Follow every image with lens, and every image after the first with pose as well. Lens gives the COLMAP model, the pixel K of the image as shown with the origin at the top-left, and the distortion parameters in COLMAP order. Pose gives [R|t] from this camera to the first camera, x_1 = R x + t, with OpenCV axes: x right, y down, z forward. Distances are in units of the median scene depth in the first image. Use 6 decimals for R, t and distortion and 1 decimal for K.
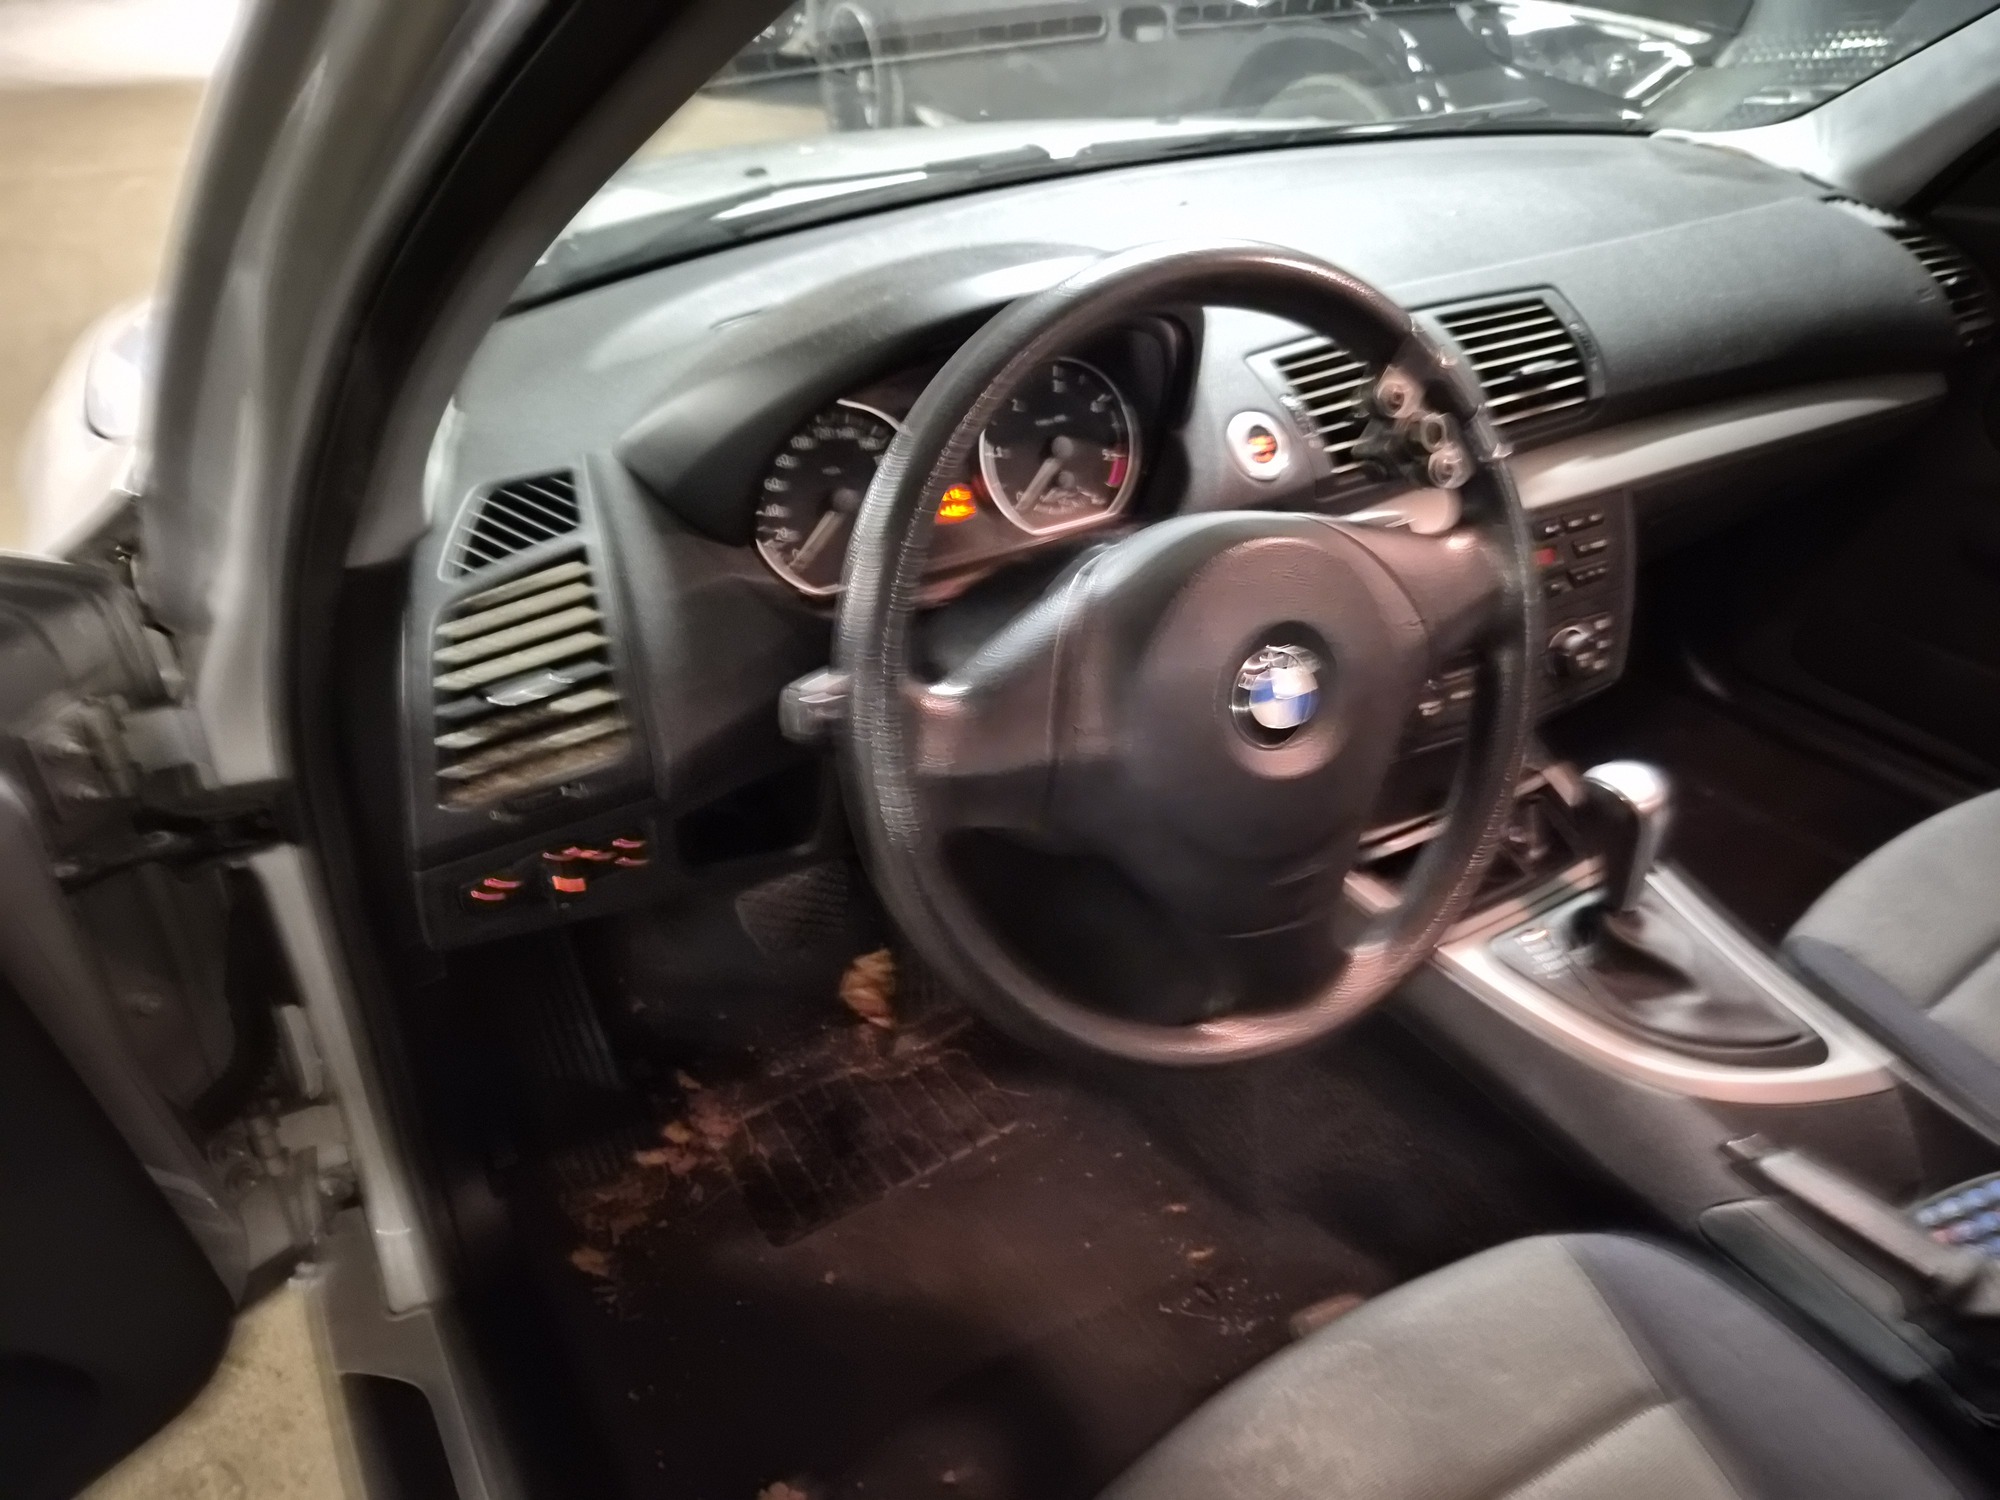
lens RADIAL K [[1371.7, 0, 1044.3], [0, 1371.7, 755.0], [0, 0, 1]] dist [0.059964, -0.058487]
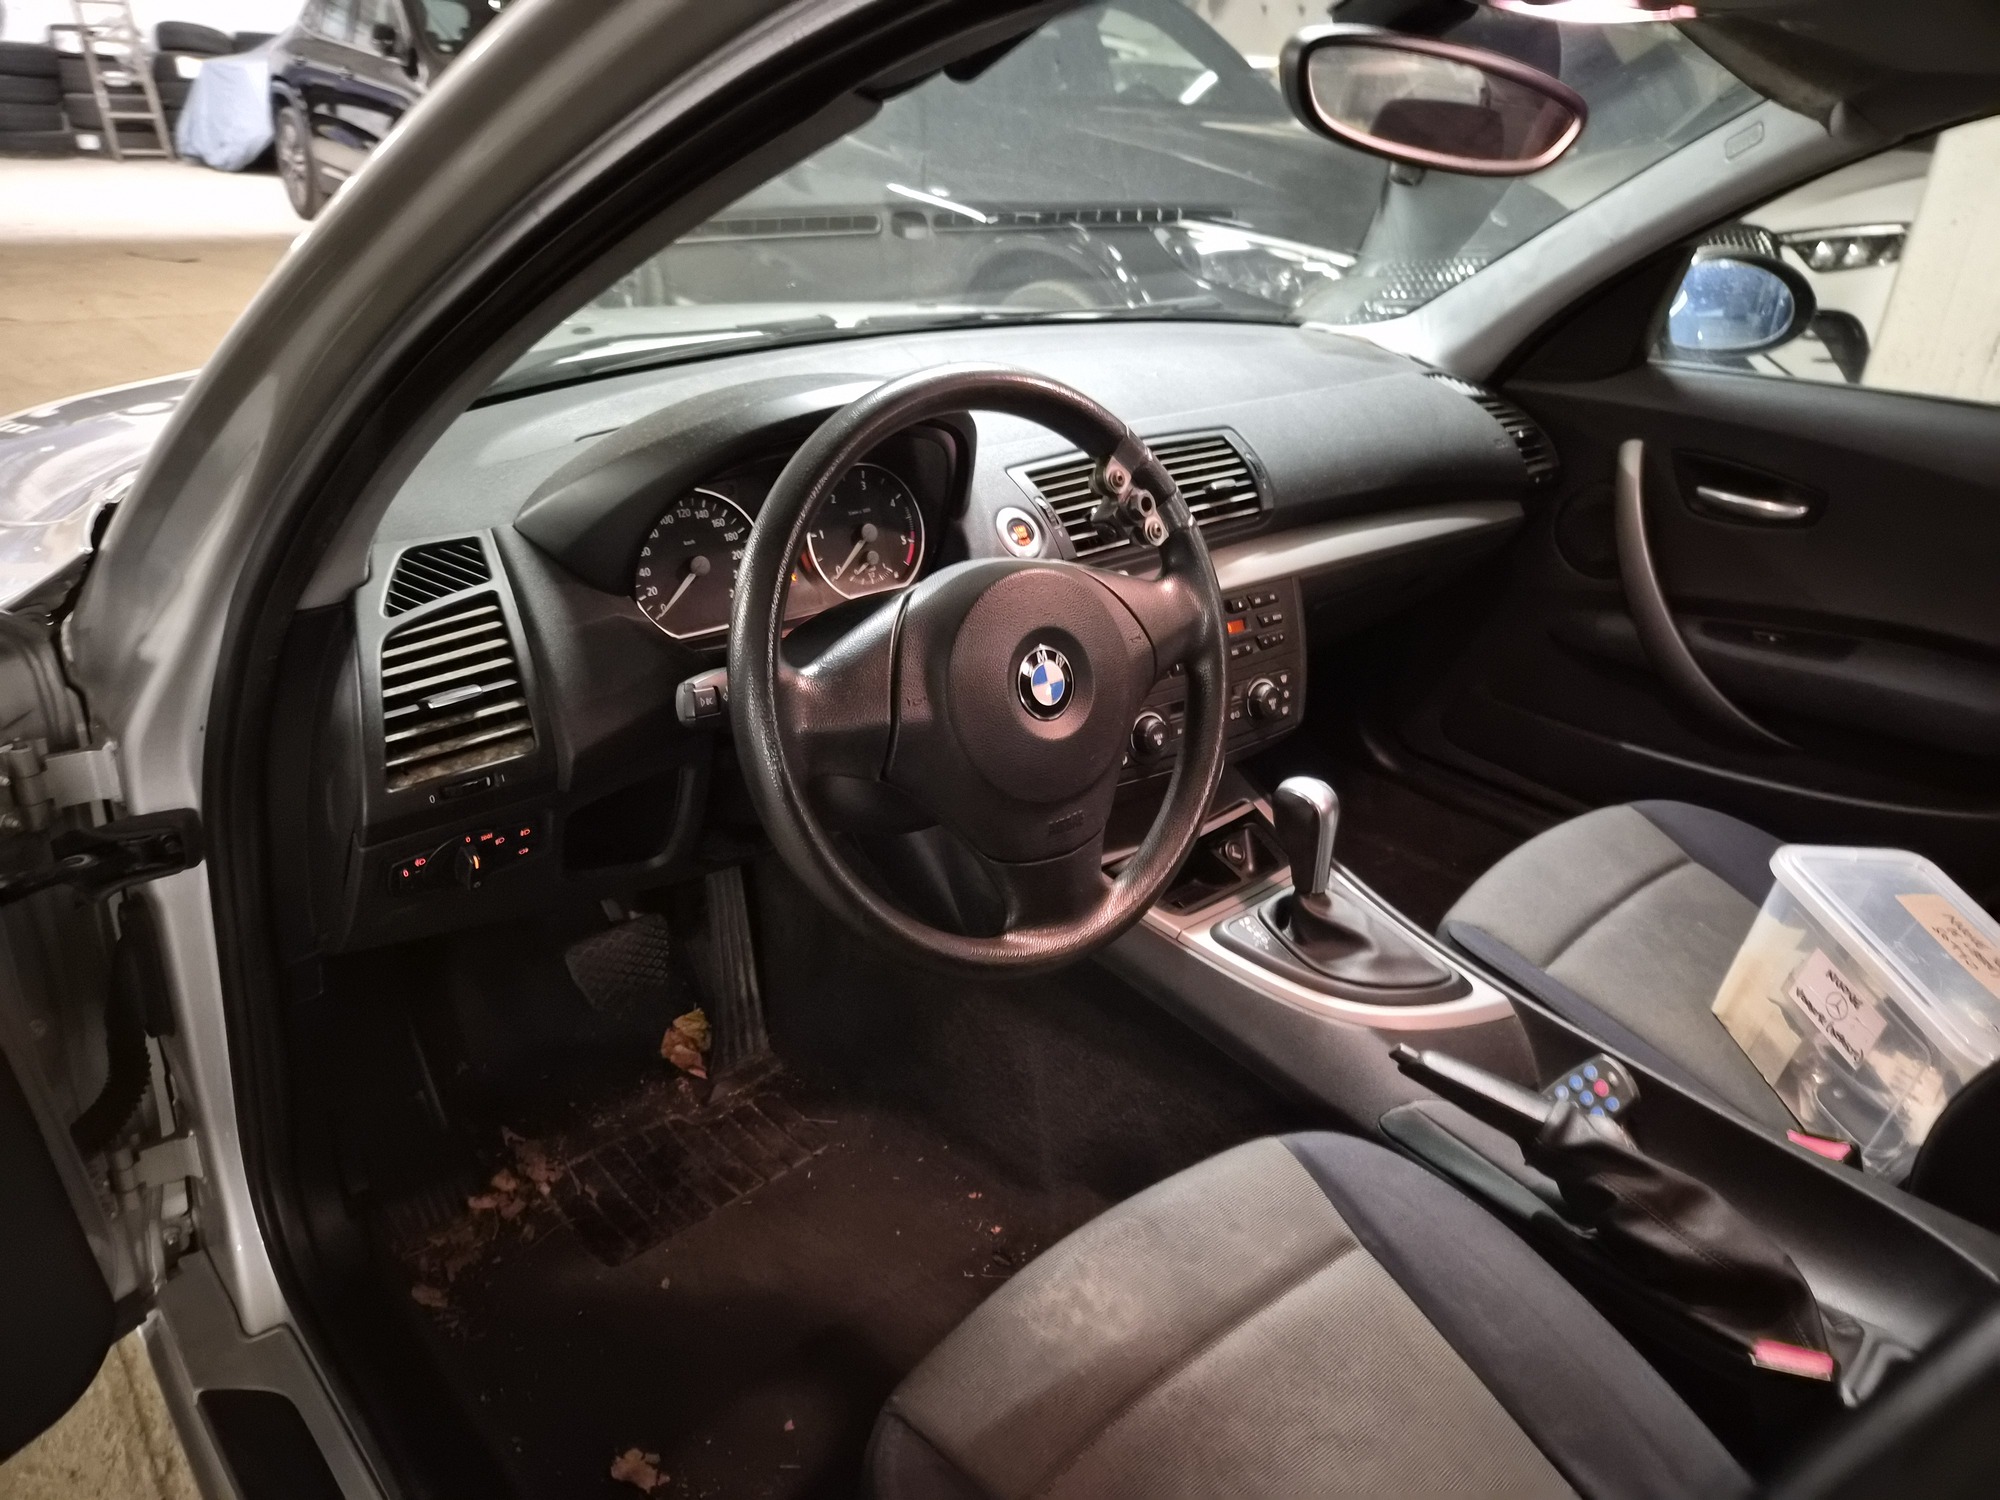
lens RADIAL K [[1371.7, 0, 1044.3], [0, 1371.7, 755.0], [0, 0, 1]] dist [0.059964, -0.058487]
pose [[0.983477, -0.024154, 0.179414, -0.051722], [0.046318, 0.991645, -0.120397, 0.122155], [-0.175007, 0.126717, 0.976379, -0.212303]]
